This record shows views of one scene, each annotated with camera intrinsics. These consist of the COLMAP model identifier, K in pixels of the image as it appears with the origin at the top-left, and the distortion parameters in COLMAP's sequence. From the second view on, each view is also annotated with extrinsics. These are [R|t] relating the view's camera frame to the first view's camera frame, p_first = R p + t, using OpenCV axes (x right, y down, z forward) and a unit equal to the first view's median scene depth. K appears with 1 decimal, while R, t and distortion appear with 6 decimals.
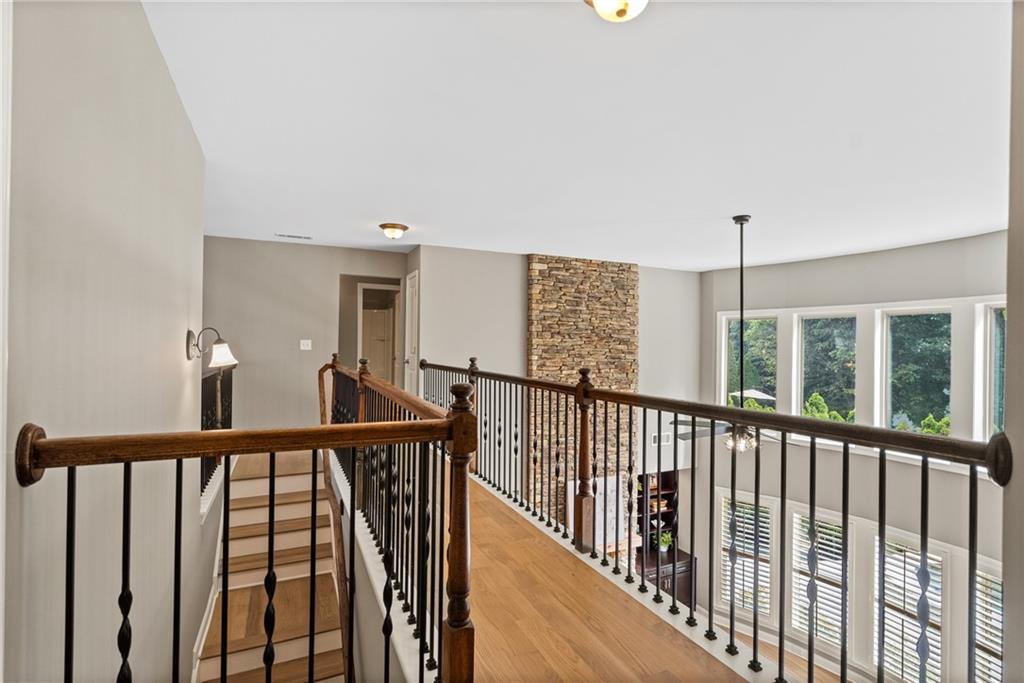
lens RADIAL K [[476.8, 0, 512.0], [0, 476.8, 341.5], [0, 0, 1]] dist [-0.002219, 0.000272]
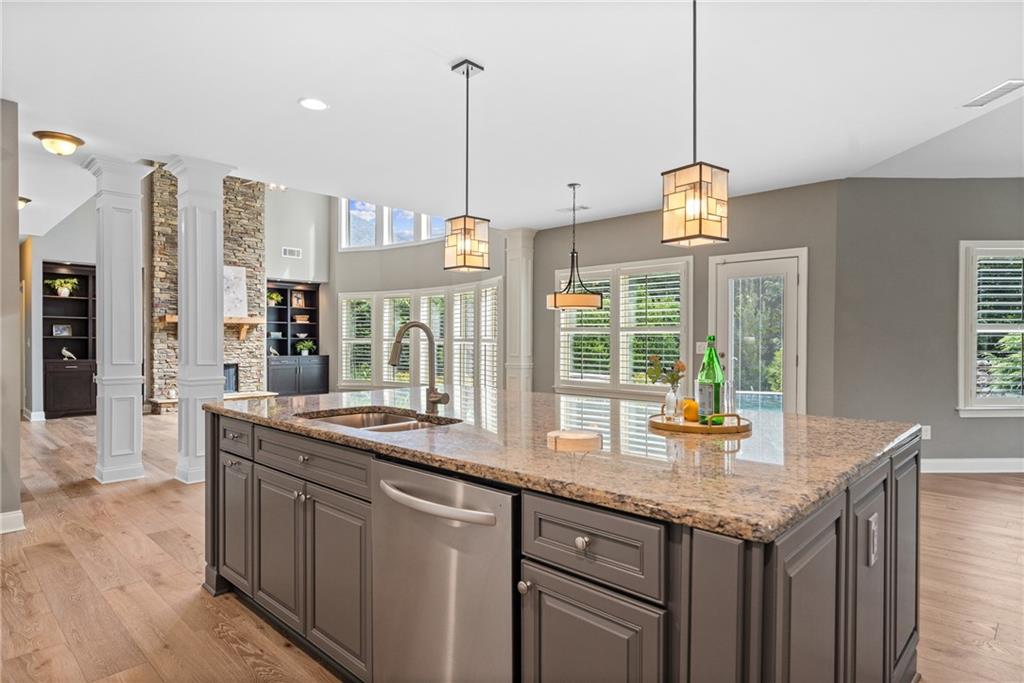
lens RADIAL K [[566.9, 0, 512.0], [0, 566.9, 341.5], [0, 0, 1]] dist [0.002165, 0.000325]
pose [[0.928852, -0.016583, 0.370080, 0.318602], [0.009501, 0.999735, 0.020951, 0.441252], [-0.370330, -0.015944, 0.928764, -0.624190]]
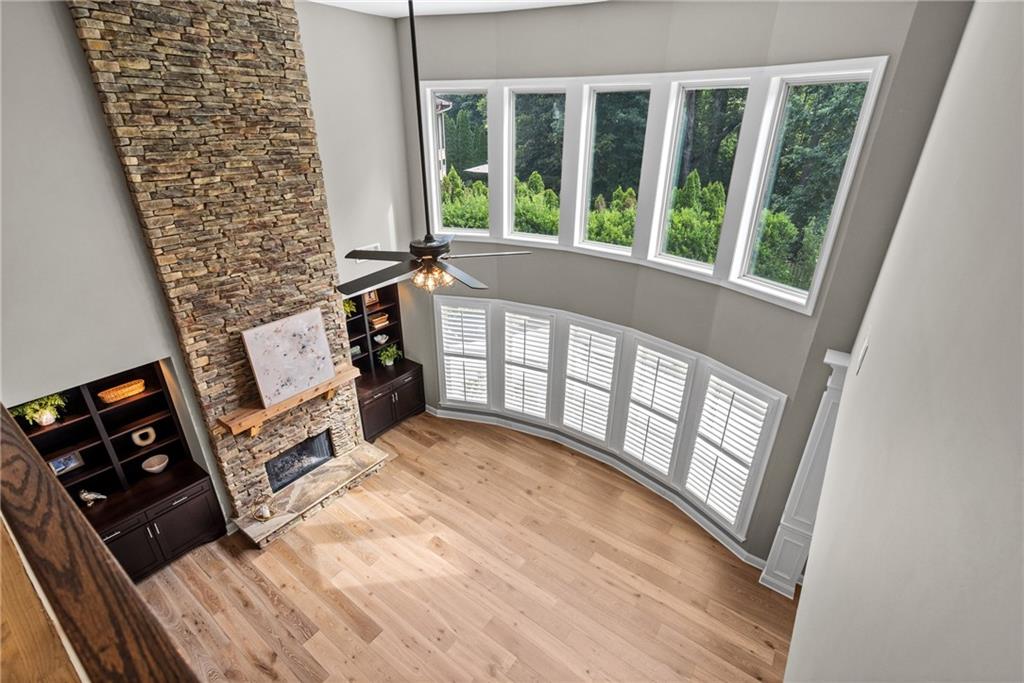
lens RADIAL K [[471.8, 0, 512.0], [0, 471.8, 341.5], [0, 0, 1]] dist [-0.003961, -0.000549]
pose [[0.873403, -0.215691, 0.436629, 0.149339], [0.001052, 0.897405, 0.441206, -0.022572], [-0.486997, -0.384892, 0.784023, 0.180813]]
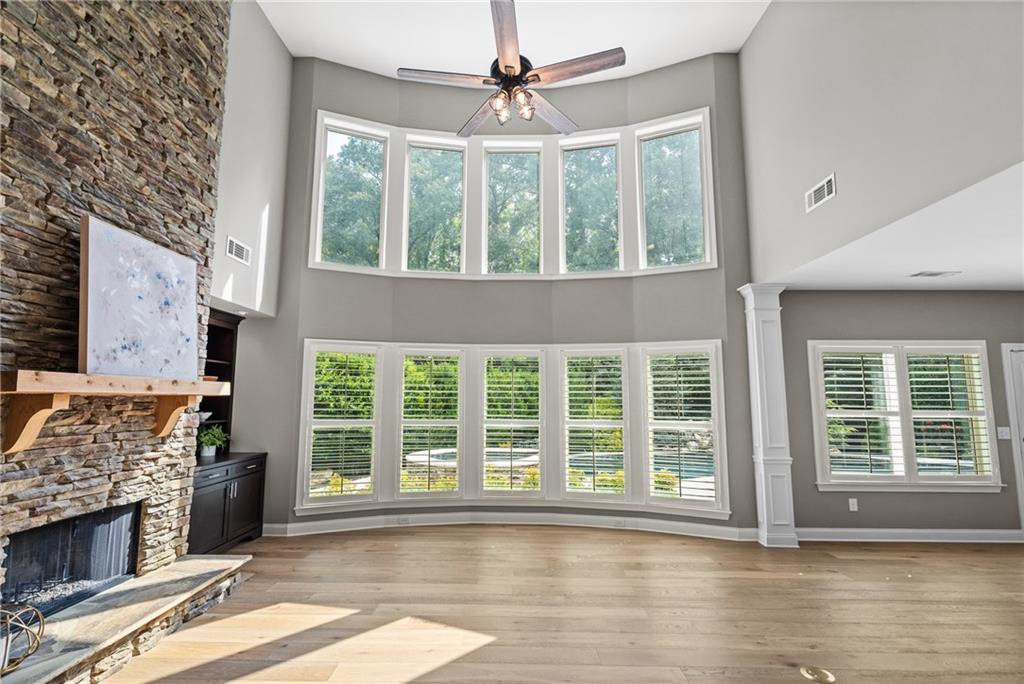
lens RADIAL K [[470.4, 0, 512.0], [0, 470.4, 342.0], [0, 0, 1]] dist [0.000979, 0.000147]
pose [[0.429338, 0.094778, 0.898157, -0.077995], [-0.006895, 0.994793, -0.101679, 0.411501], [-0.903118, 0.037462, 0.427756, 0.456726]]
